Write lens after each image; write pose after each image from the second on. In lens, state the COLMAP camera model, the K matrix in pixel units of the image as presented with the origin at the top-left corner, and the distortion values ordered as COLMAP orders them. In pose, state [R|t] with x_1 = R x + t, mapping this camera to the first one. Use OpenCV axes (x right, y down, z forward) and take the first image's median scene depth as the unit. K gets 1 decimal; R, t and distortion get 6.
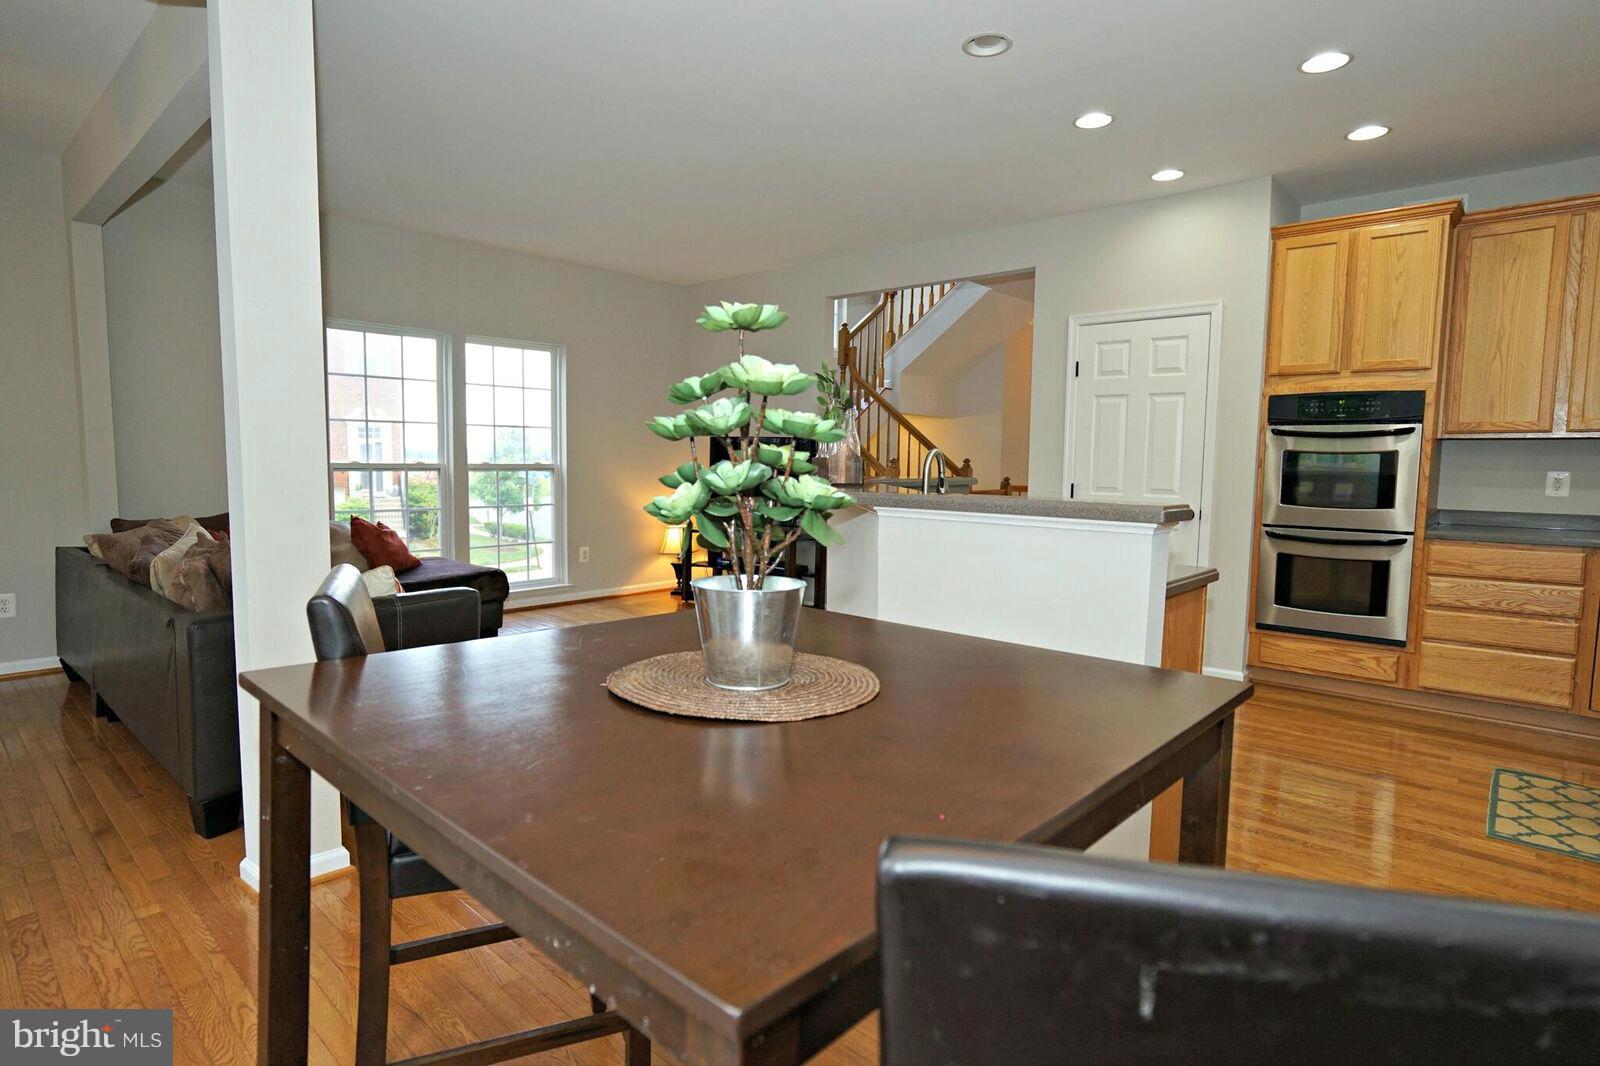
lens RADIAL K [[847.3, 0, 799.5], [0, 847.3, 533.0], [0, 0, 1]] dist [-0.033449, 0.016482]
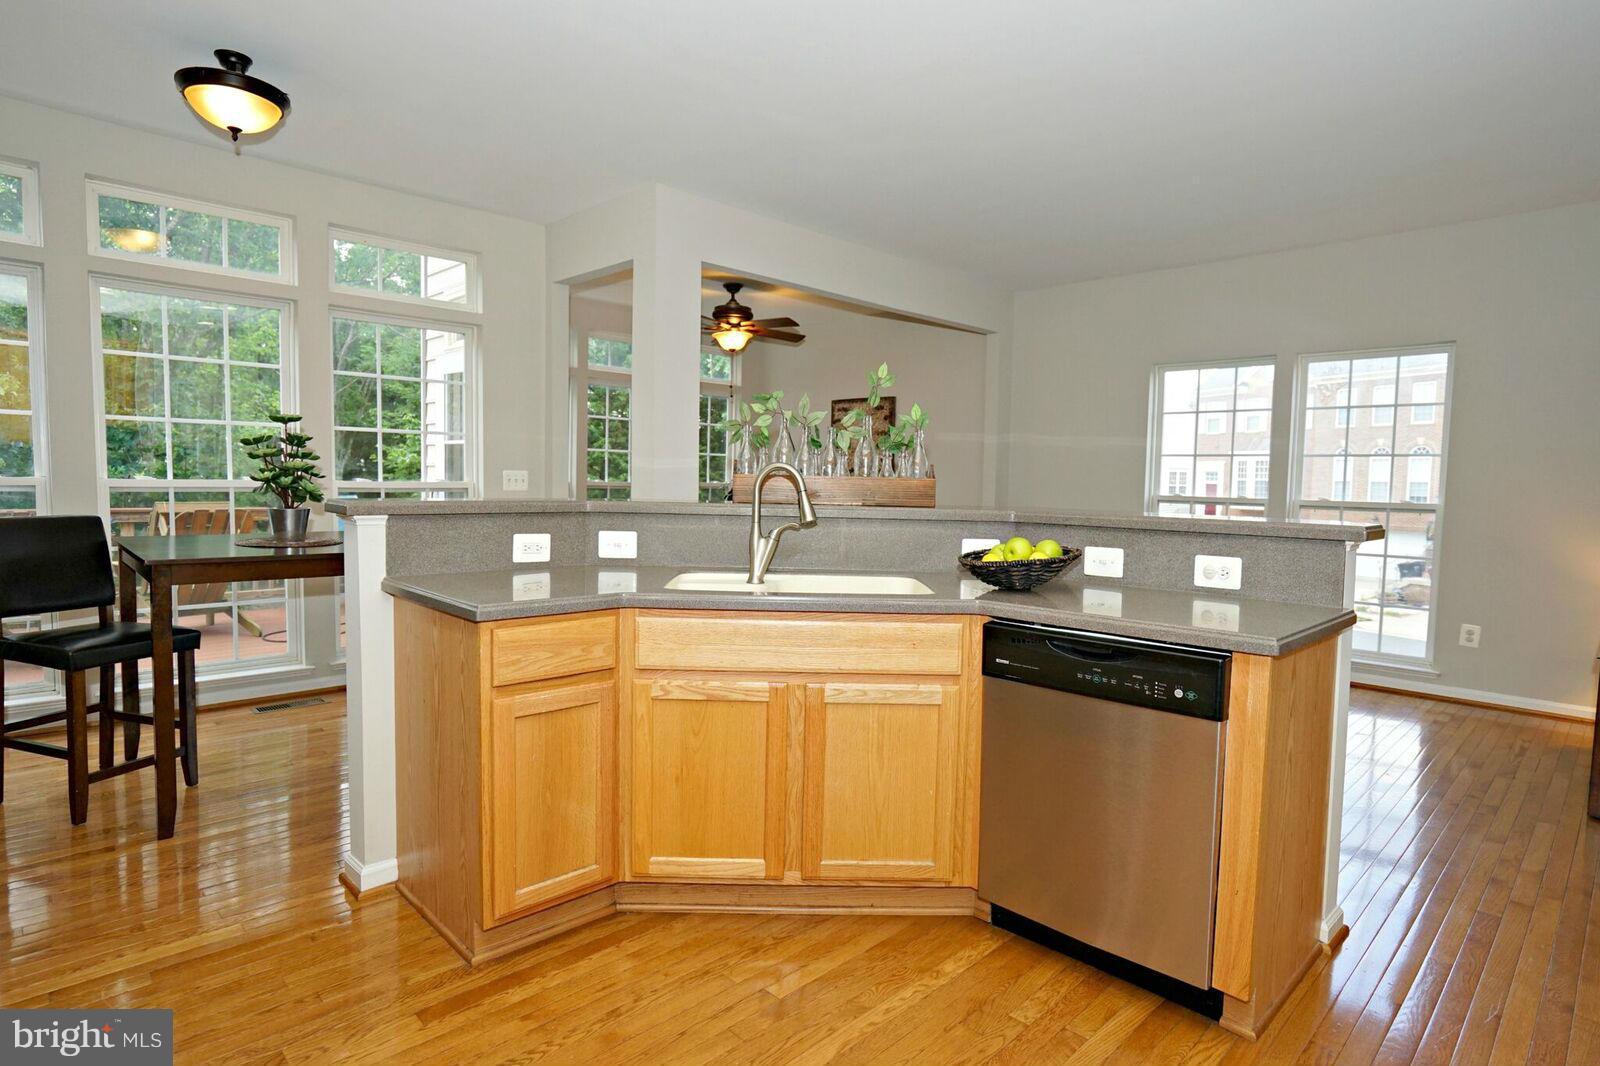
lens RADIAL K [[847.3, 0, 799.6], [0, 847.3, 534.7], [0, 0, 1]] dist [-0.033449, 0.016482]
pose [[-0.048774, 0.056934, -0.997186, 0.508384], [-0.121036, 0.990680, 0.062483, -0.037088], [0.991449, 0.123743, -0.041428, 0.525466]]
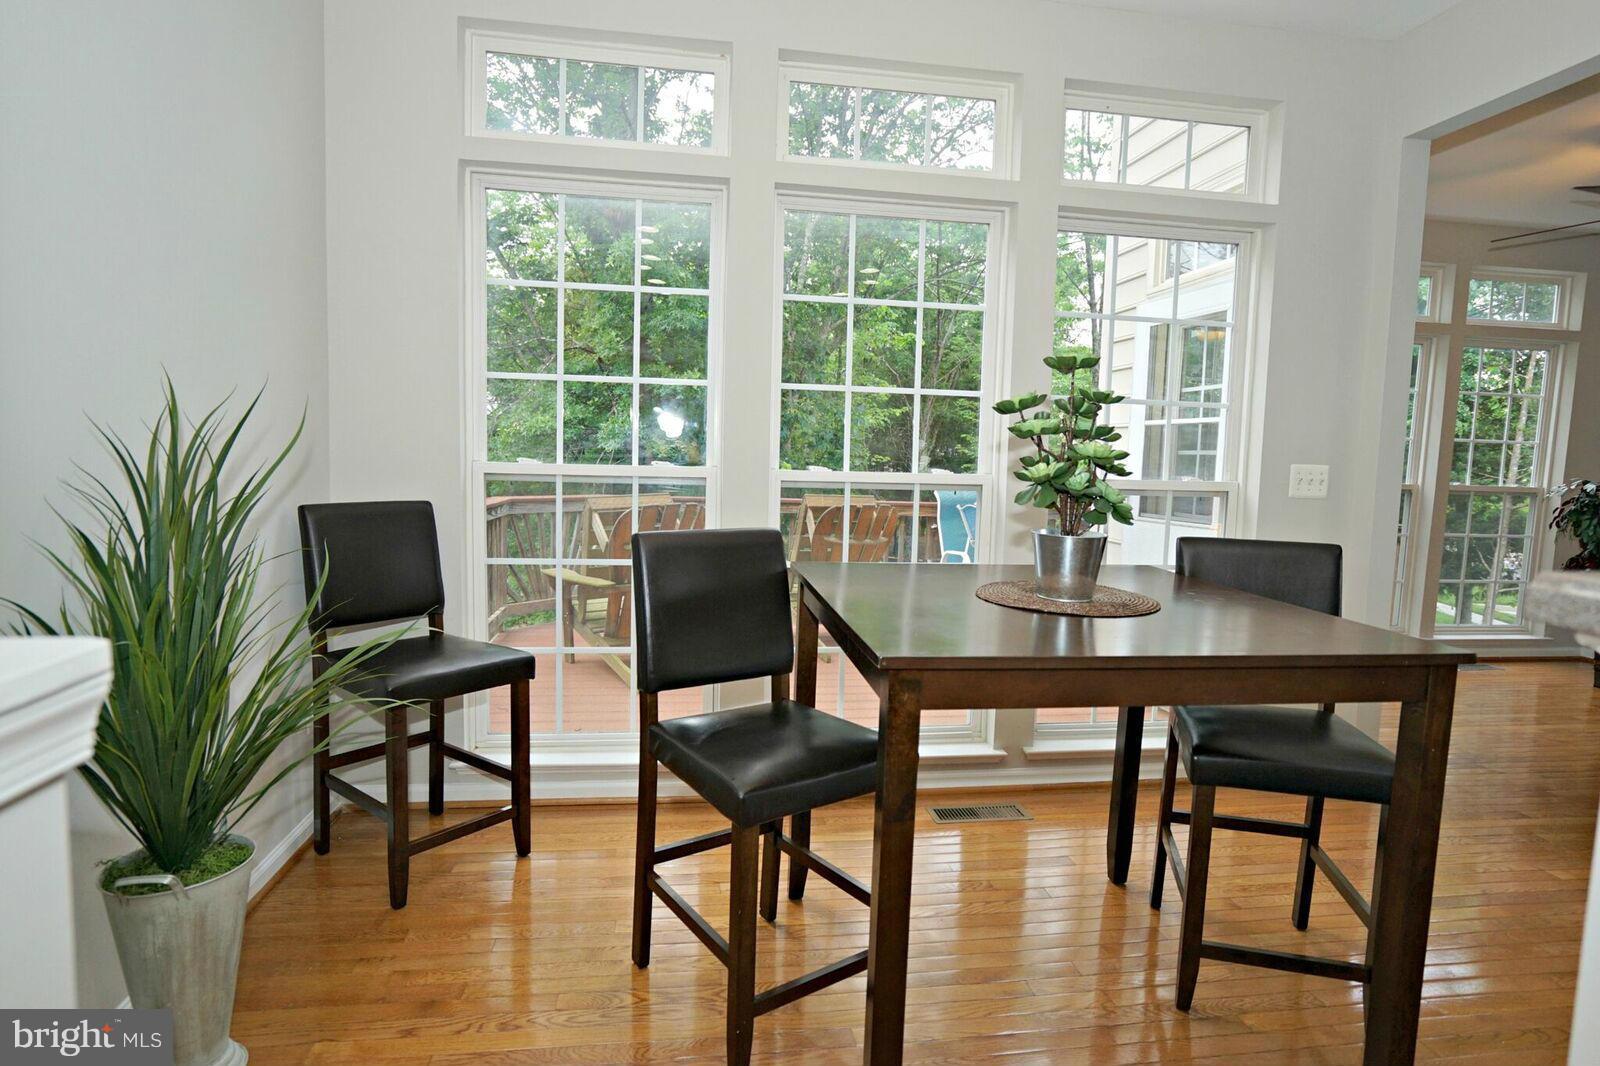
lens RADIAL K [[847.3, 0, 799.0], [0, 847.3, 527.8], [0, 0, 1]] dist [-0.033449, 0.016482]
pose [[-0.626210, 0.038934, -0.778682, 0.393626], [-0.116066, 0.982968, 0.142487, -0.025421], [0.770967, 0.179605, -0.611025, 0.409075]]
